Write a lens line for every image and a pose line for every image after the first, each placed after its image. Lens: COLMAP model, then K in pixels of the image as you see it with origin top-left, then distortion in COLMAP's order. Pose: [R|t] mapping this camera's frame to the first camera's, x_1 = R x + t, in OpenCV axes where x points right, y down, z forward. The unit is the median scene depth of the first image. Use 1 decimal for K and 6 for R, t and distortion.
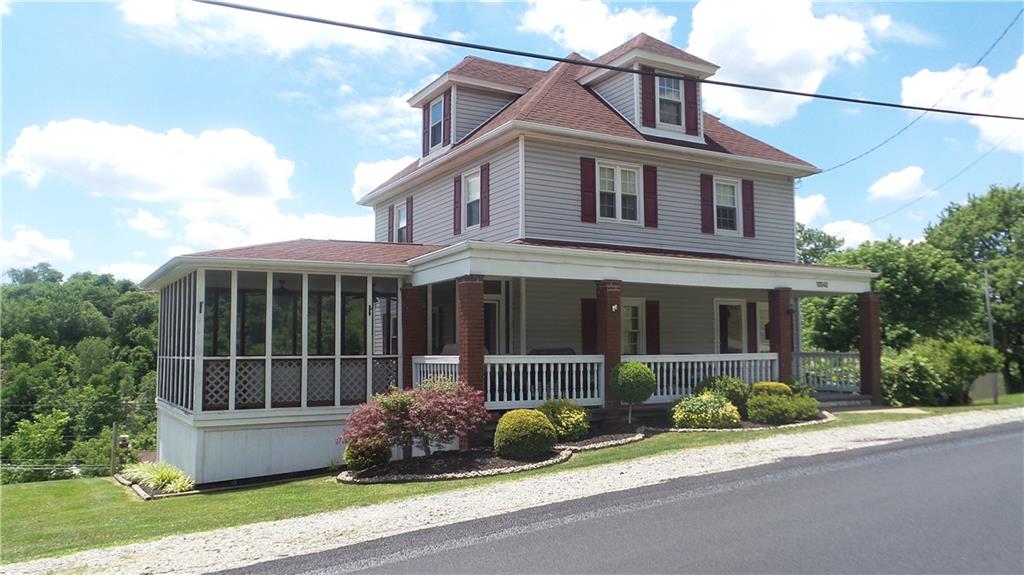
lens RADIAL K [[807.8, 0, 512.0], [0, 807.8, 287.5], [0, 0, 1]] dist [0.004570, 0.002604]
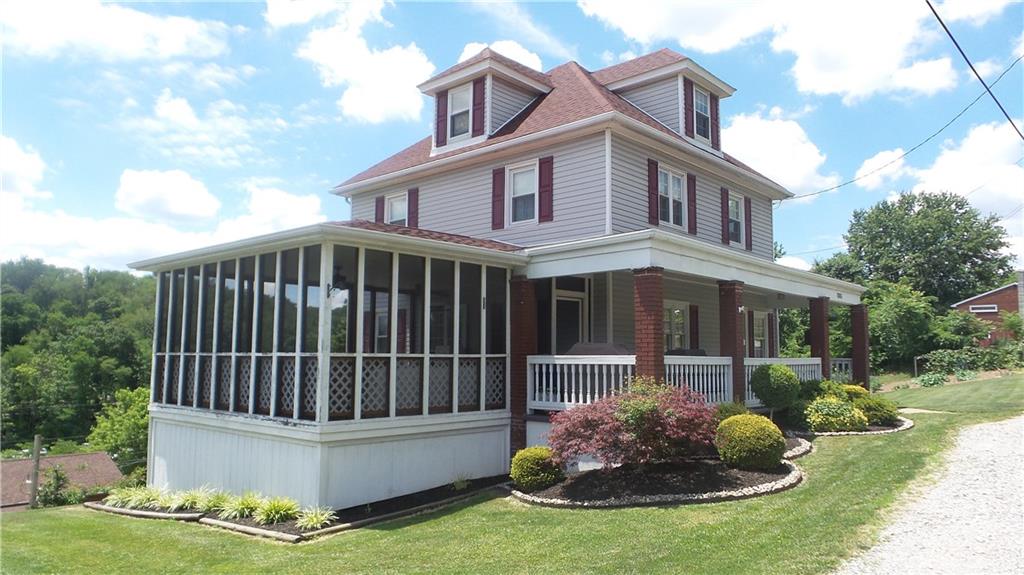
lens RADIAL K [[711.7, 0, 512.0], [0, 711.7, 287.5], [0, 0, 1]] dist [0.021677, -0.003317]
pose [[0.951811, 0.041559, 0.303858, -0.322114], [-0.035834, 0.999060, -0.024397, 0.024066], [-0.304586, 0.012333, 0.952405, 0.208192]]
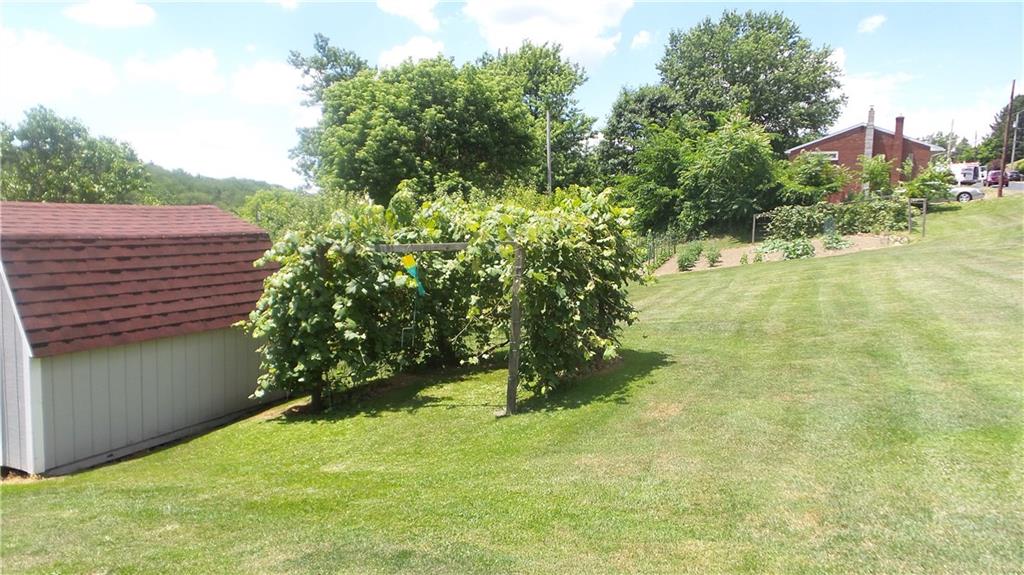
lens RADIAL K [[711.7, 0, 512.0], [0, 711.7, 287.5], [0, 0, 1]] dist [0.021677, -0.003317]
pose [[0.822889, -0.025520, 0.567628, 0.495730], [-0.075134, 0.985331, 0.153221, 0.138468], [-0.563212, -0.168733, 0.808901, 1.356796]]
